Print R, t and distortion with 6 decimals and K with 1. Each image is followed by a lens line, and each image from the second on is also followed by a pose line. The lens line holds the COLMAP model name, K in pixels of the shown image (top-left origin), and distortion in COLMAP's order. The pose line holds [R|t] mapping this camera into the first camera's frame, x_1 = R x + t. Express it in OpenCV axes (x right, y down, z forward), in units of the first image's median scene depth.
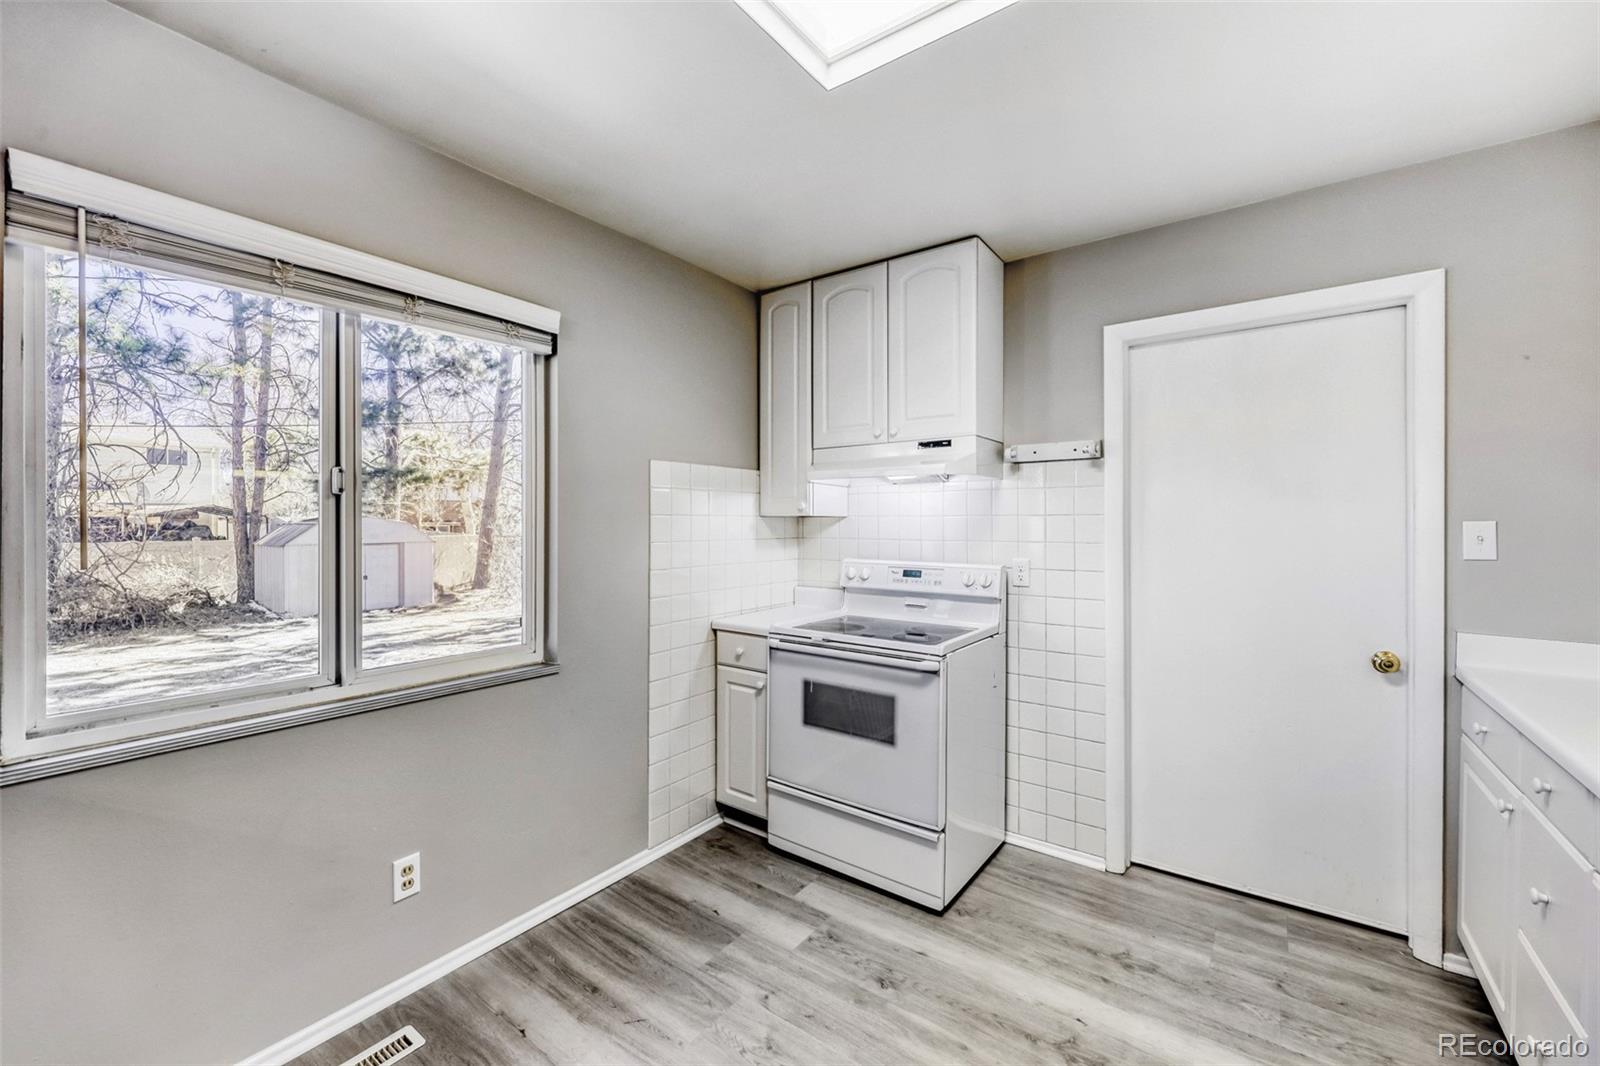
lens RADIAL K [[643.4, 0, 798.5], [0, 643.4, 526.3], [0, 0, 1]] dist [0.000363, 0.000092]
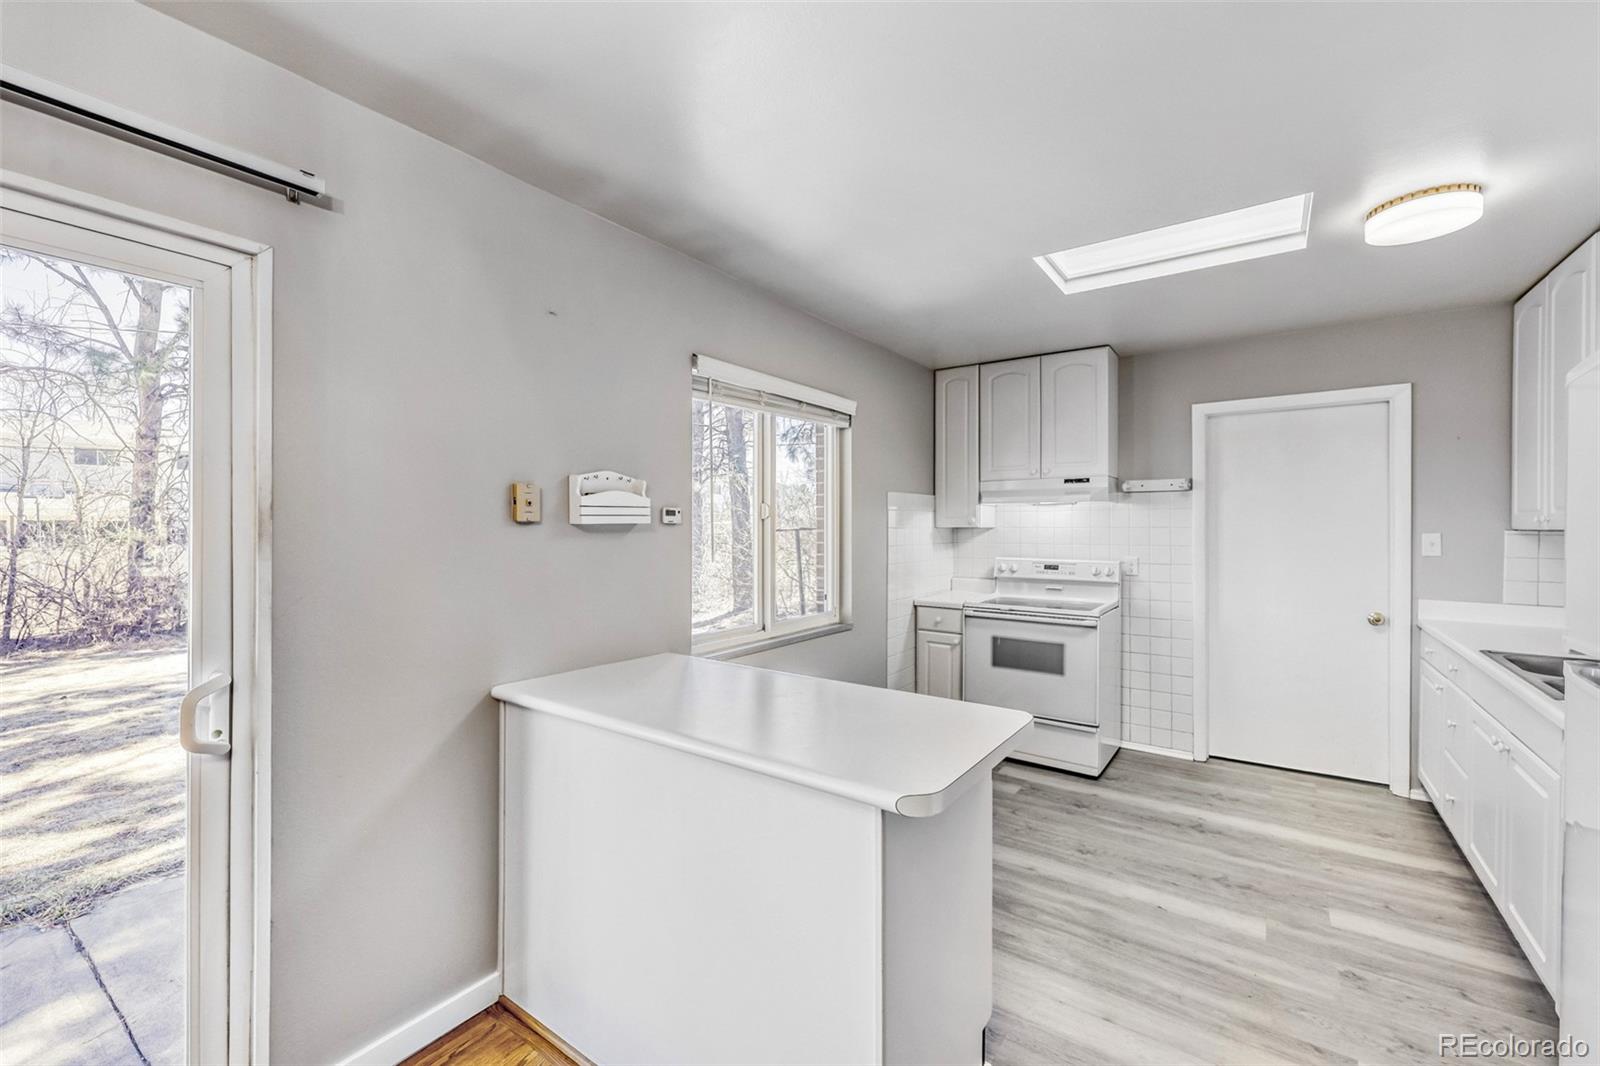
lens RADIAL K [[649.4, 0, 787.3], [0, 649.4, 529.7], [0, 0, 1]] dist [0.001688, 0.000173]
pose [[0.999998, -0.001812, -0.000853, -0.524344], [0.001815, 0.999993, 0.003328, -0.021673], [0.000847, -0.003330, 0.999994, -0.588132]]
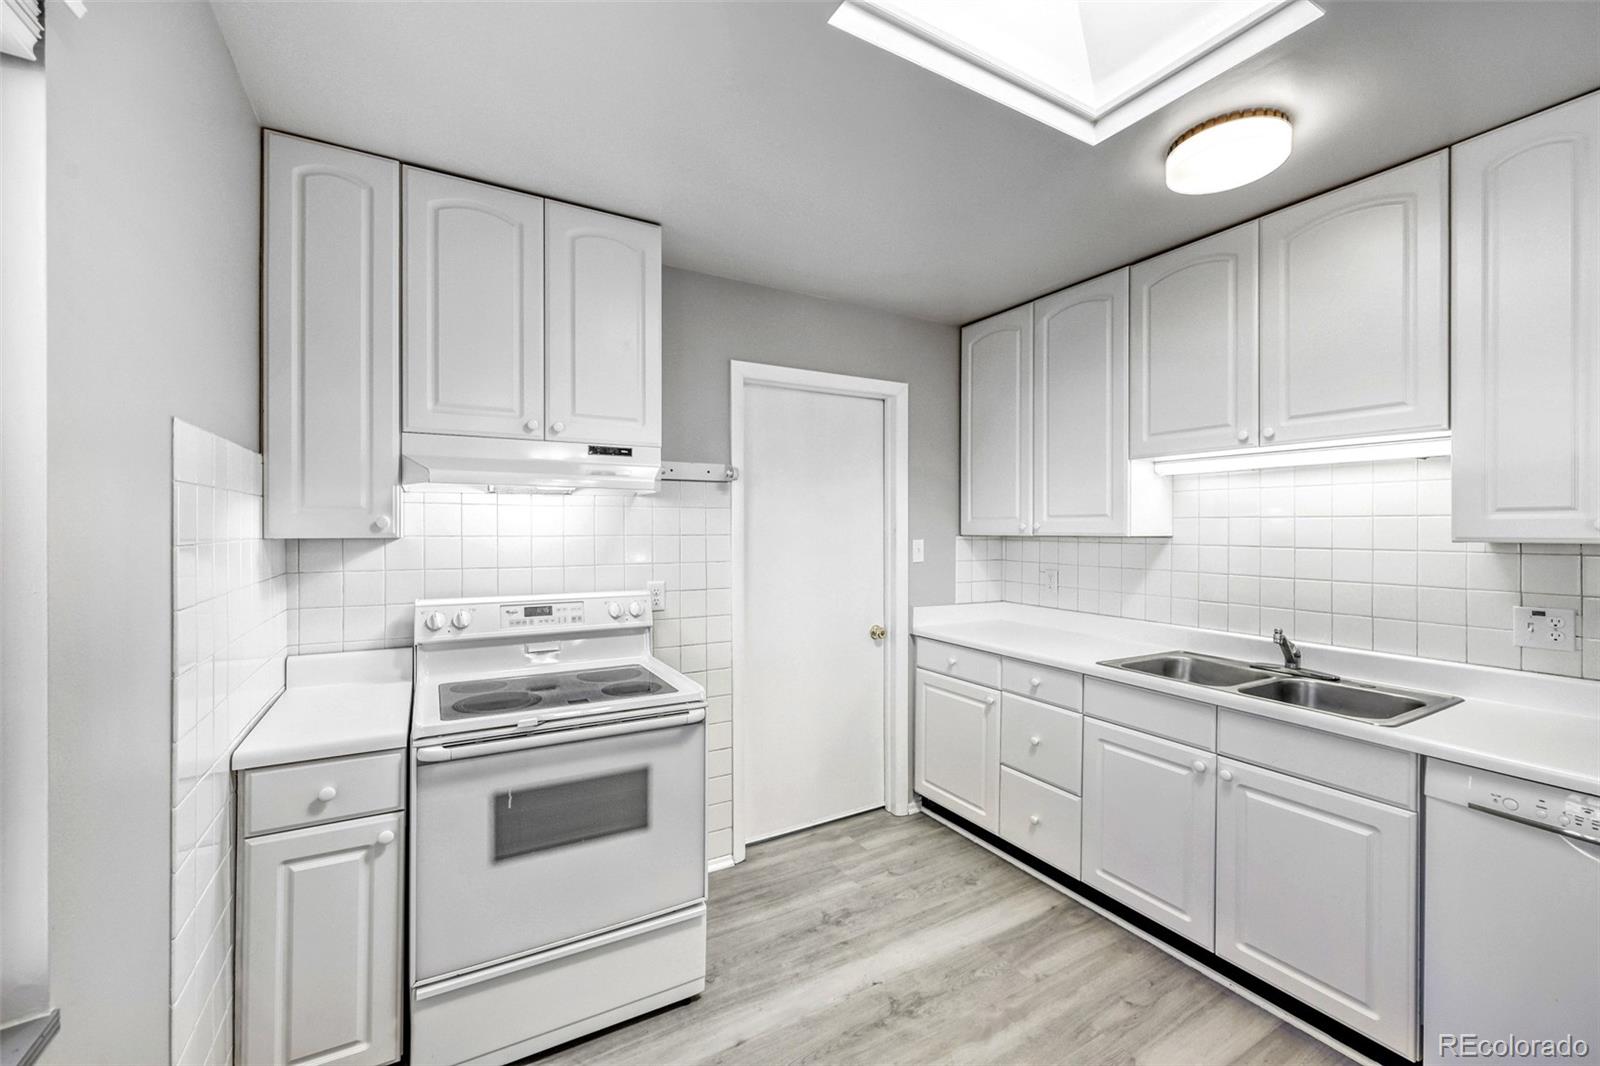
lens RADIAL K [[649.4, 0, 787.3], [0, 649.4, 529.7], [0, 0, 1]] dist [0.001688, 0.000173]
pose [[0.406094, -0.004897, 0.913818, -0.518016], [0.000428, 0.999987, 0.005169, -0.035068], [-0.913831, -0.001708, 0.406091, 0.513454]]
